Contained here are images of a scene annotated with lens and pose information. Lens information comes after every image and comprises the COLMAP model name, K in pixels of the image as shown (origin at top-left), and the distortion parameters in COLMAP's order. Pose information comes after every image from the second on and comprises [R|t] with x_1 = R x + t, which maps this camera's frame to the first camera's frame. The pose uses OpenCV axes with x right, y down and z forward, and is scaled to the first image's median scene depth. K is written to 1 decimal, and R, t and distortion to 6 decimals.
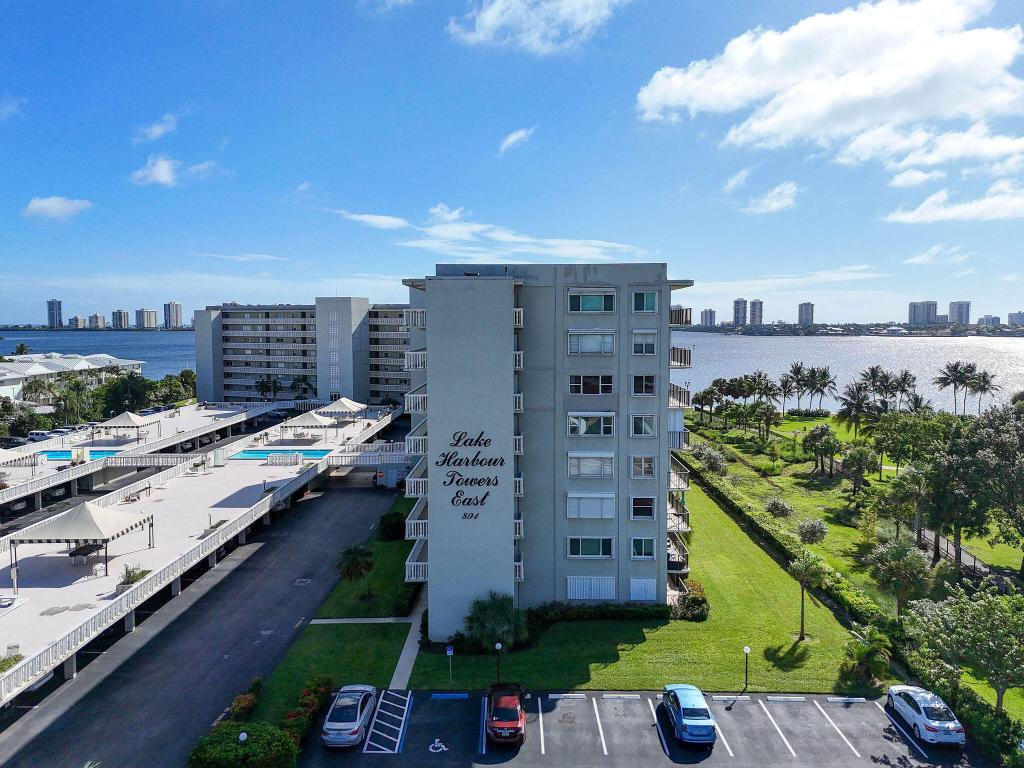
lens RADIAL K [[751.7, 0, 510.3], [0, 751.7, 377.3], [0, 0, 1]] dist [0.118854, -0.119438]
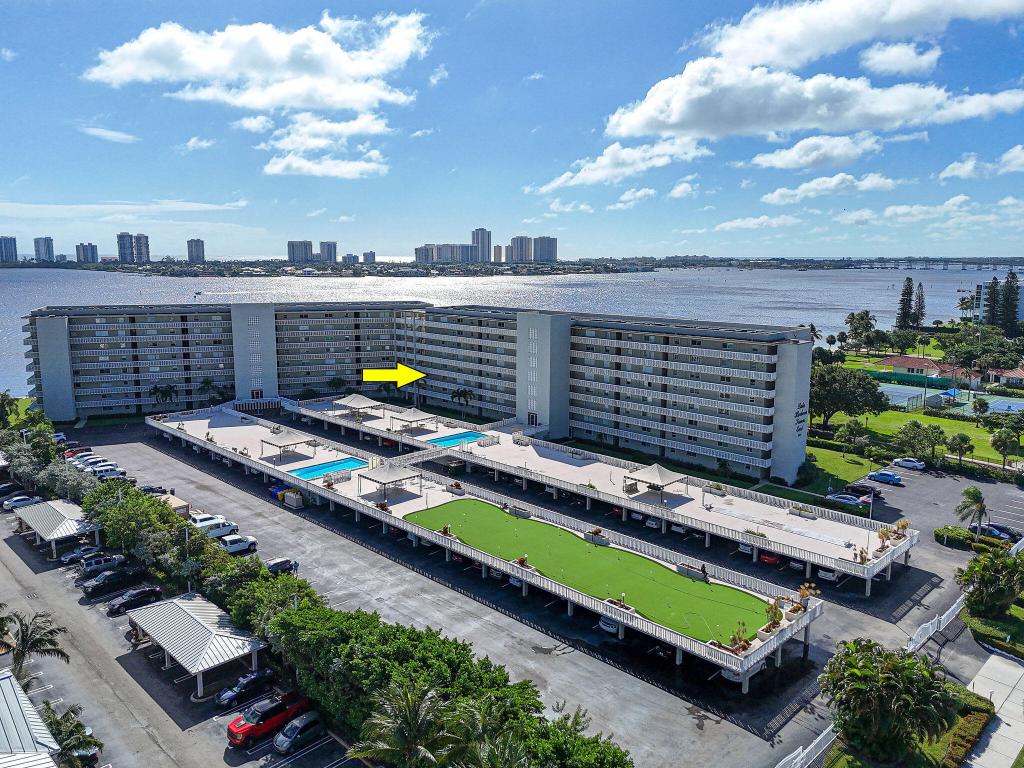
lens RADIAL K [[756.4, 0, 517.2], [0, 756.4, 383.7], [0, 0, 1]] dist [0.042860, -0.004236]
pose [[0.696041, -0.118650, 0.708131, -2.156758], [0.049678, 0.991846, 0.117359, -0.289519], [-0.716282, -0.046508, 0.696259, -0.087525]]
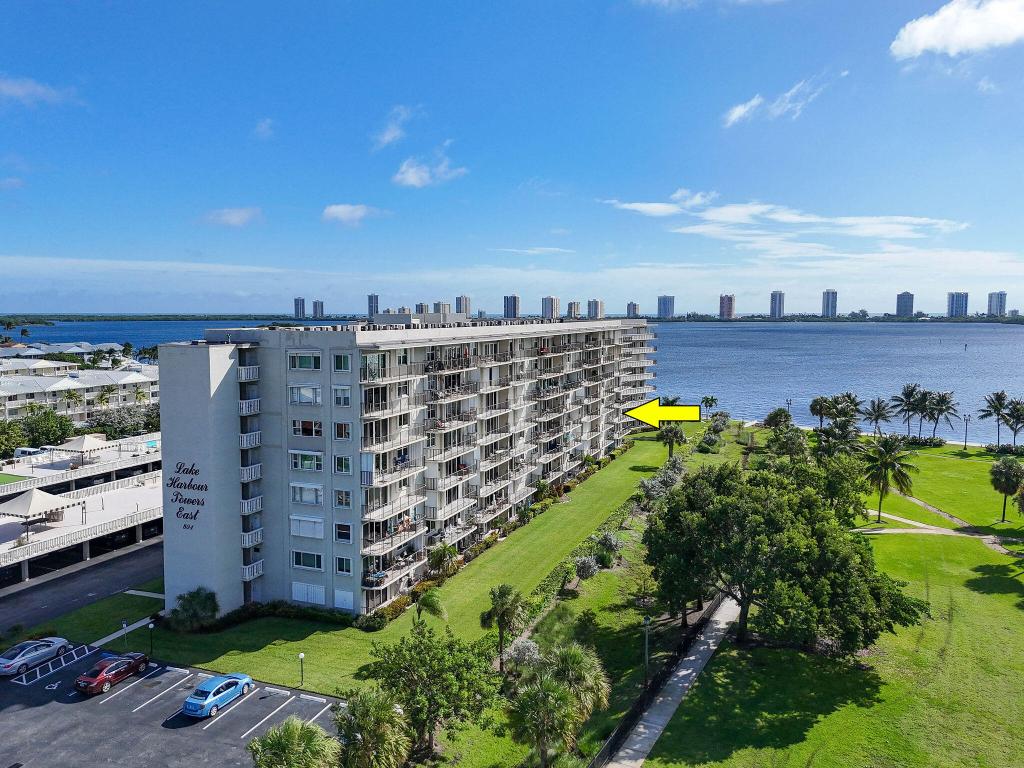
lens RADIAL K [[753.6, 0, 498.0], [0, 753.6, 362.3], [0, 0, 1]] dist [0.037463, -0.001695]
pose [[0.933060, 0.022323, -0.359027, 0.782656], [-0.023912, 0.999714, 0.000014, -0.098444], [0.358925, 0.008572, 0.933327, -0.036138]]
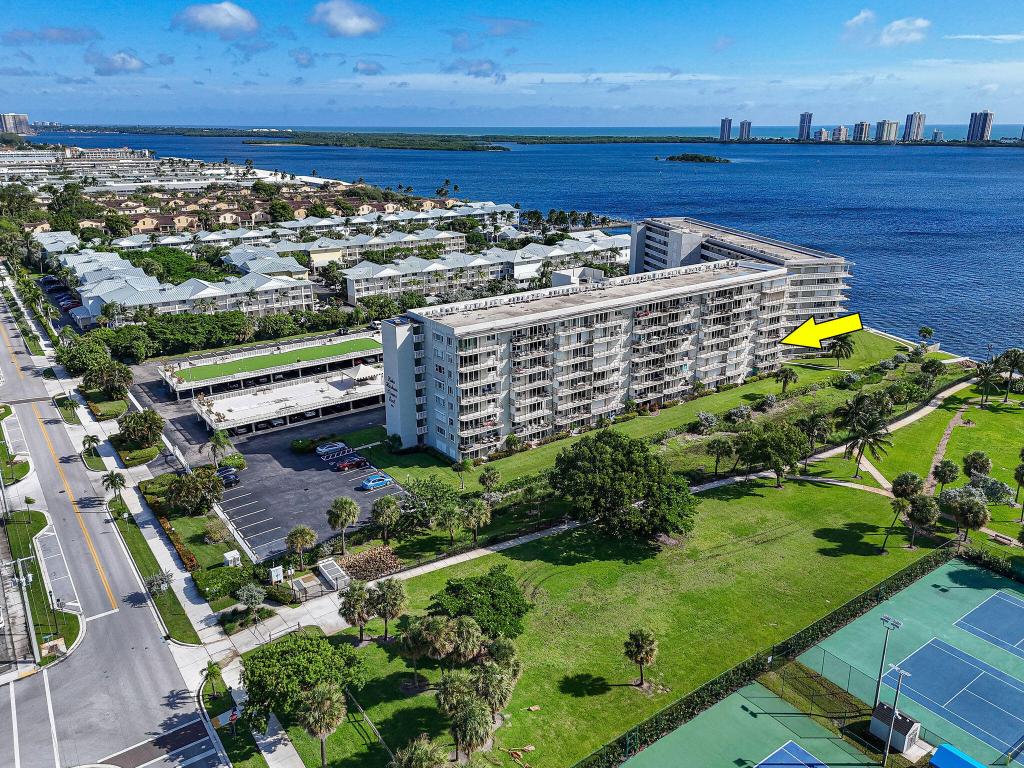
lens RADIAL K [[744.8, 0, 512.7], [0, 744.8, 329.0], [0, 0, 1]] dist [0.116516, -0.112906]
pose [[0.617995, 0.203091, -0.759497, 1.963280], [-0.056573, 0.975041, 0.214696, -0.620484], [0.784144, -0.089714, 0.614060, -0.296192]]
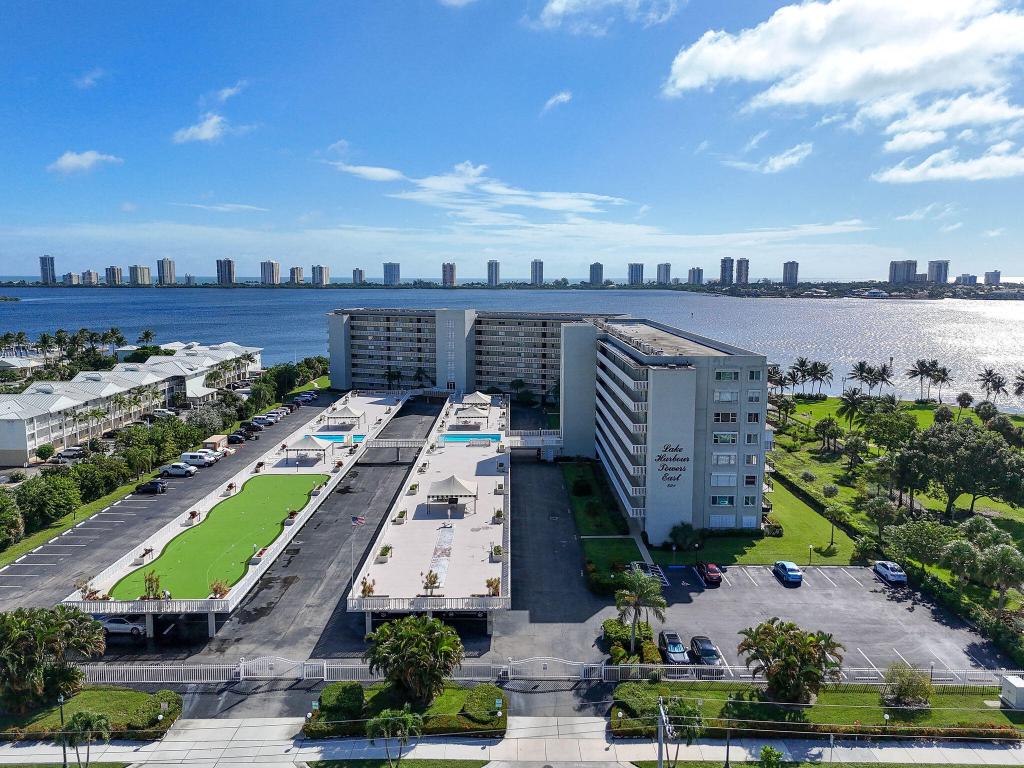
lens RADIAL K [[748.8, 0, 512.0], [0, 748.8, 384.0], [0, 0, 1]] dist [0.113146, -0.120262]
pose [[0.999744, -0.000713, 0.022603, -0.449862], [-0.000864, 0.997567, 0.069705, -0.196330], [-0.022597, -0.069707, 0.997312, -0.848072]]
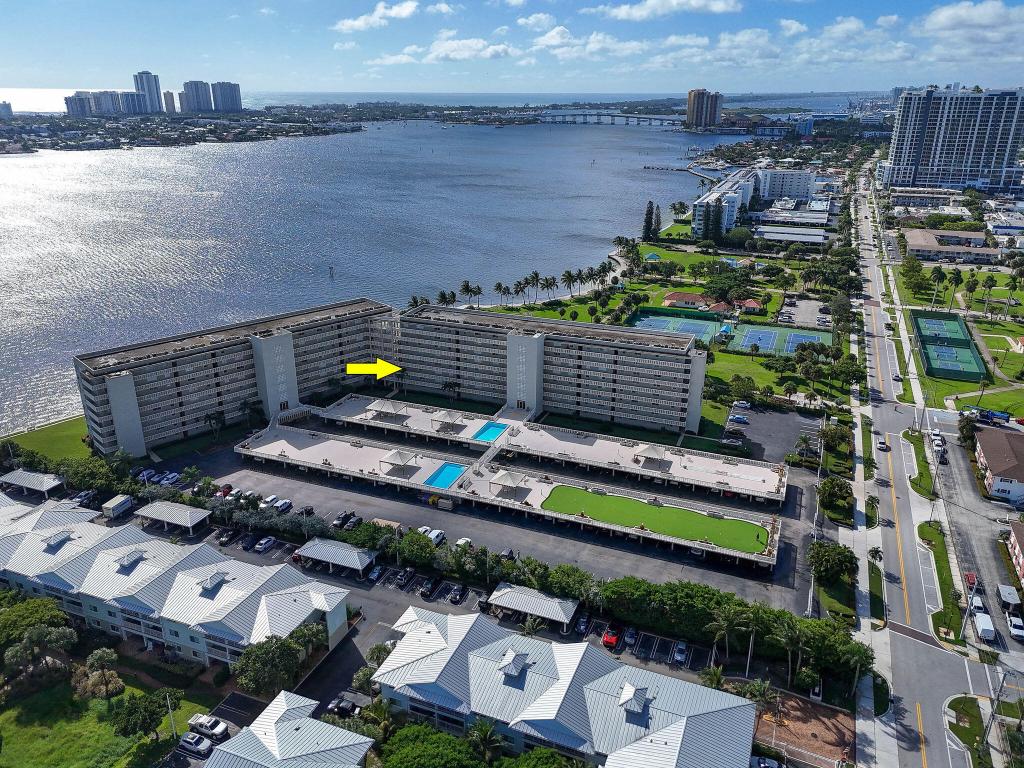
lens RADIAL K [[751.7, 0, 510.3], [0, 751.7, 377.3], [0, 0, 1]] dist [0.118854, -0.119438]
pose [[0.359029, -0.335221, 0.871048, -3.654125], [0.069289, 0.940271, 0.333302, -1.310819], [-0.930751, -0.059310, 0.360812, 0.377477]]
